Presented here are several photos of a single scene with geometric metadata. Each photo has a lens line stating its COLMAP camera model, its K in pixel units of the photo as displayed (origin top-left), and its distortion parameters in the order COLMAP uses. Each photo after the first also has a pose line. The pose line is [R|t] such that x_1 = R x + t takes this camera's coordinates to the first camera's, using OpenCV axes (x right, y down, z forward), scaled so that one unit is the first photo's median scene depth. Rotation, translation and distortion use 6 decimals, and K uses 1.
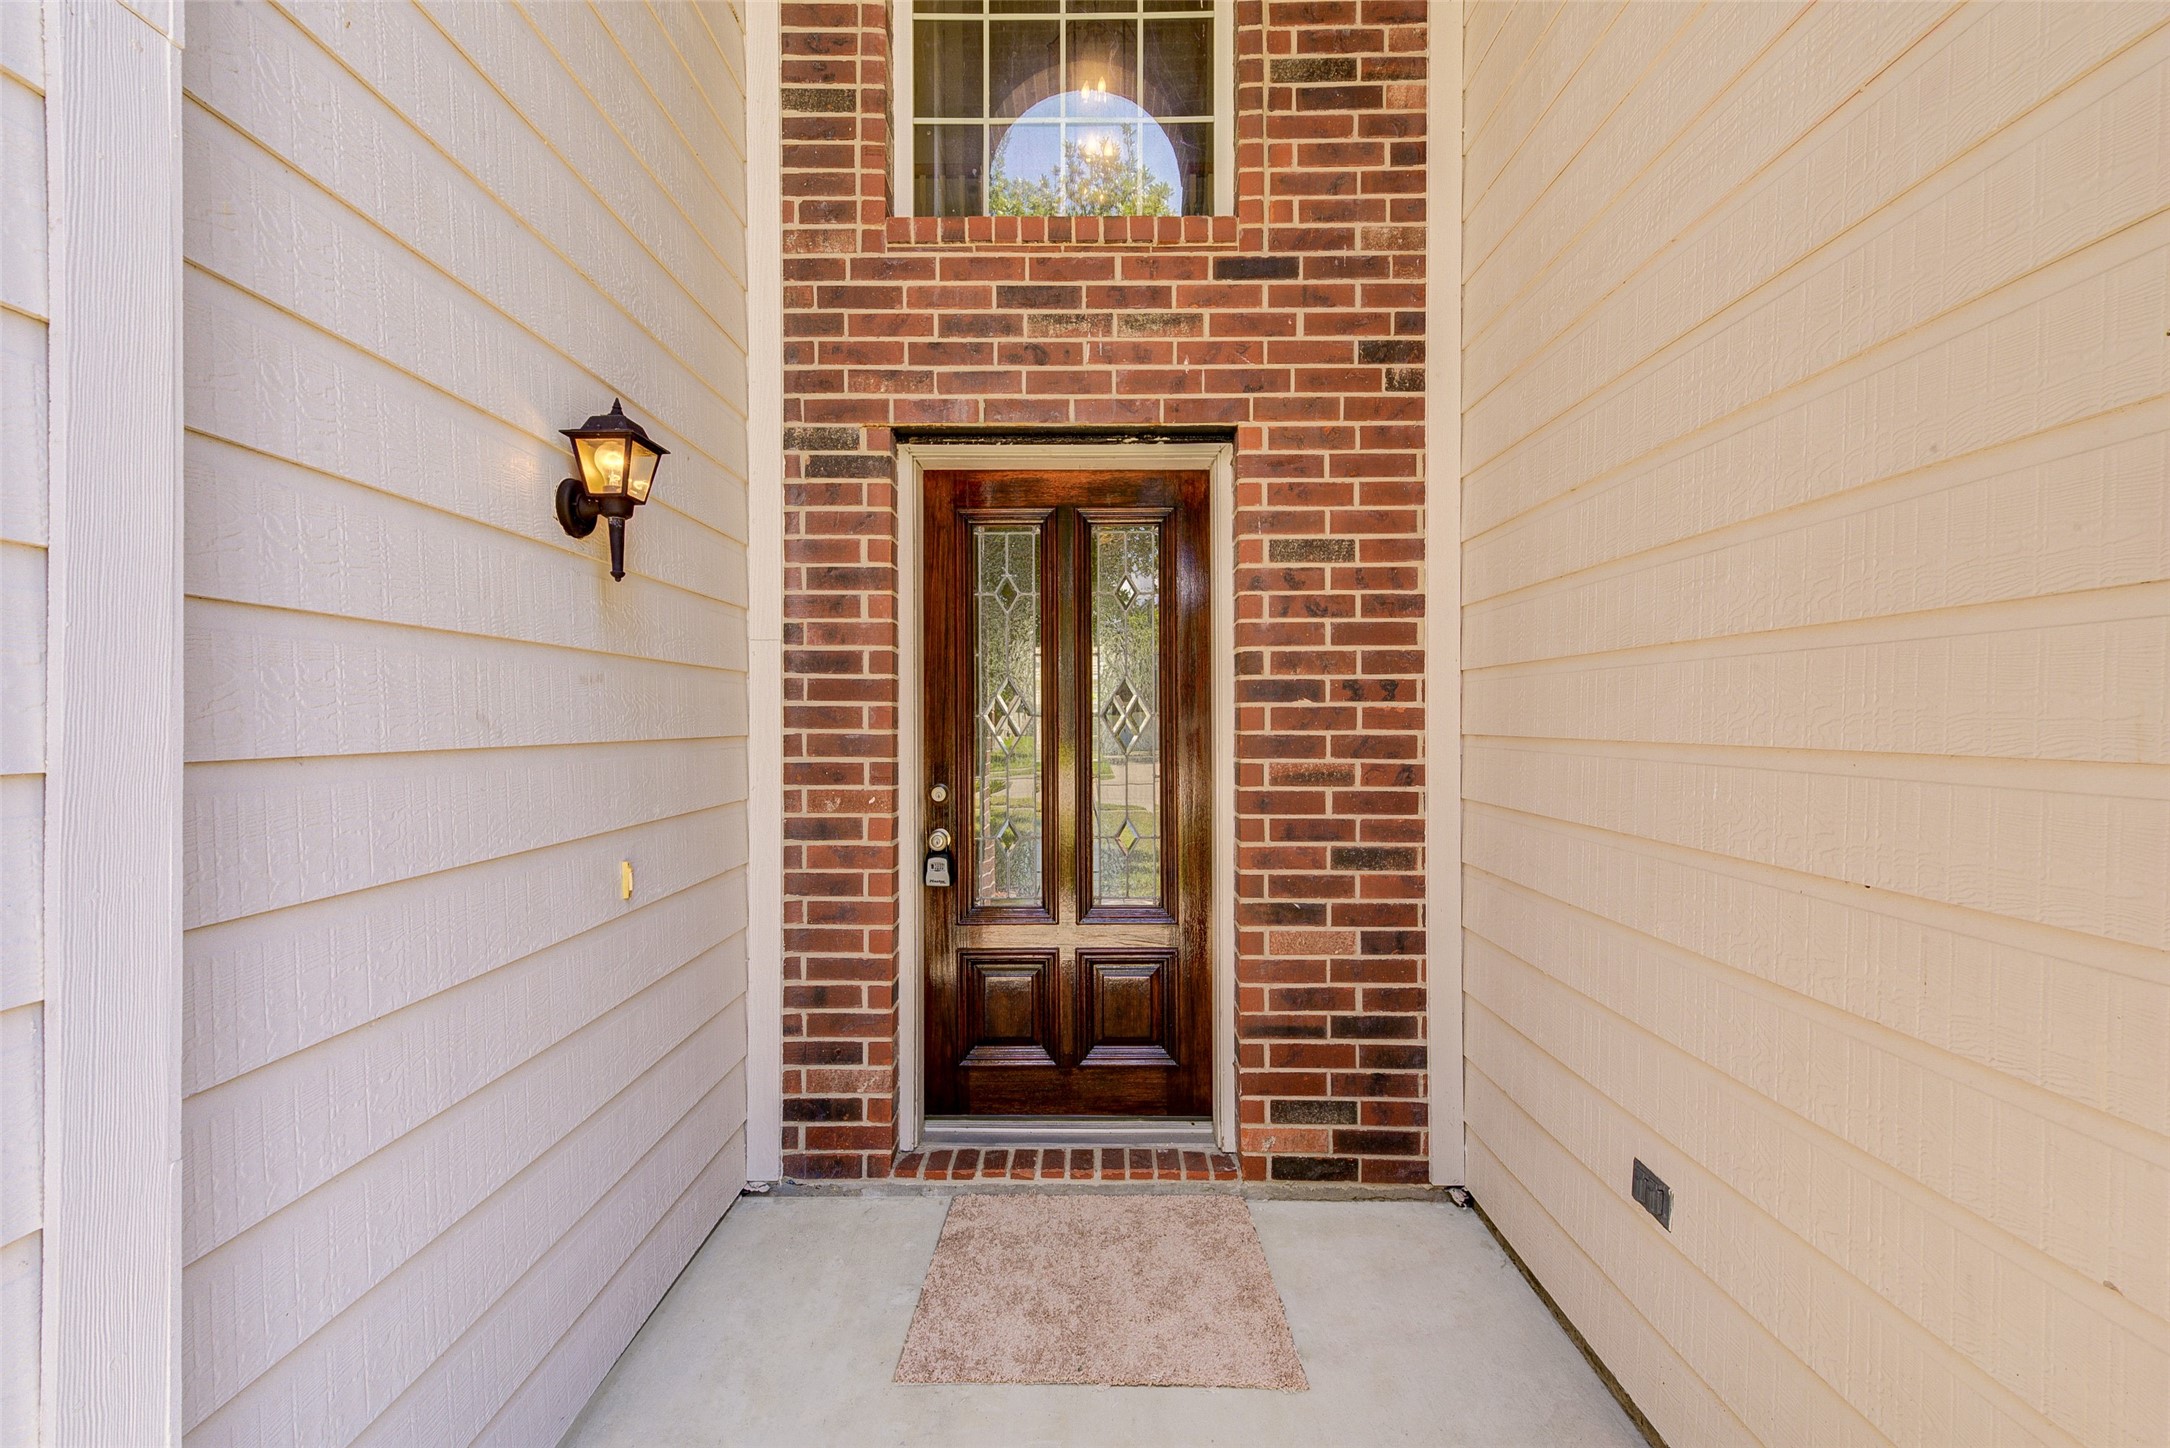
lens RADIAL K [[962.0, 0, 1086.7], [0, 962.0, 725.6], [0, 0, 1]] dist [0.025415, -0.000326]
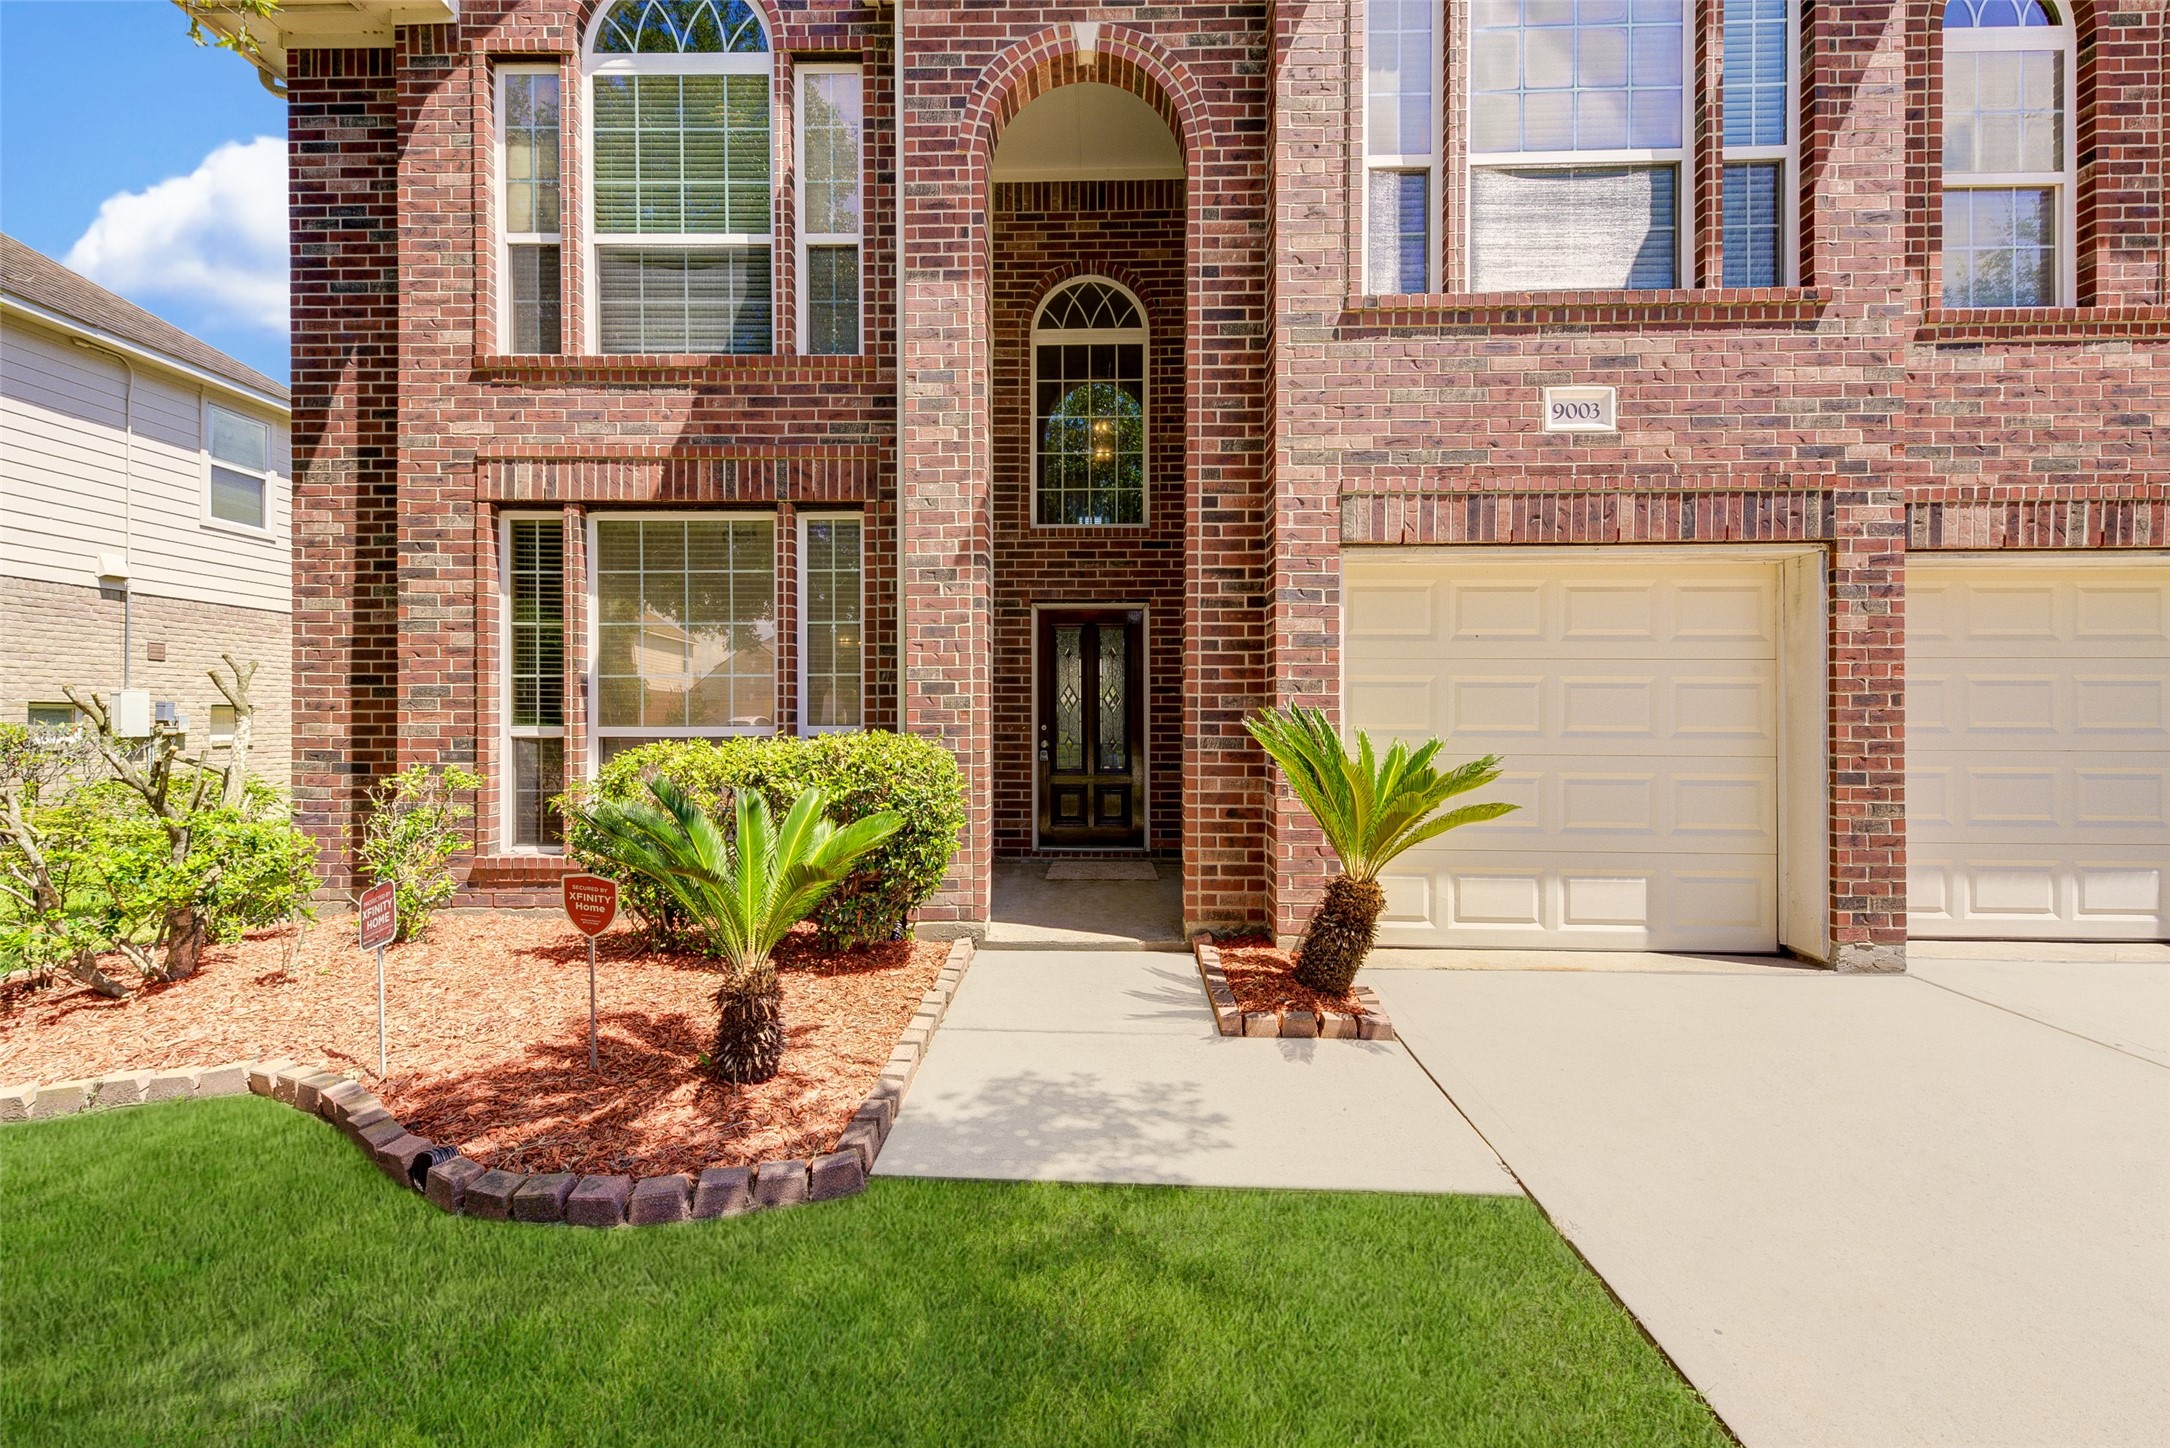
lens RADIAL K [[962.0, 0, 1079.6], [0, 962.0, 714.6], [0, 0, 1]] dist [0.025415, -0.000326]
pose [[0.999784, 0.001361, -0.020746, 0.005751], [-0.001337, 0.999998, 0.001208, 0.033996], [0.020748, -0.001180, 0.999784, -1.895226]]
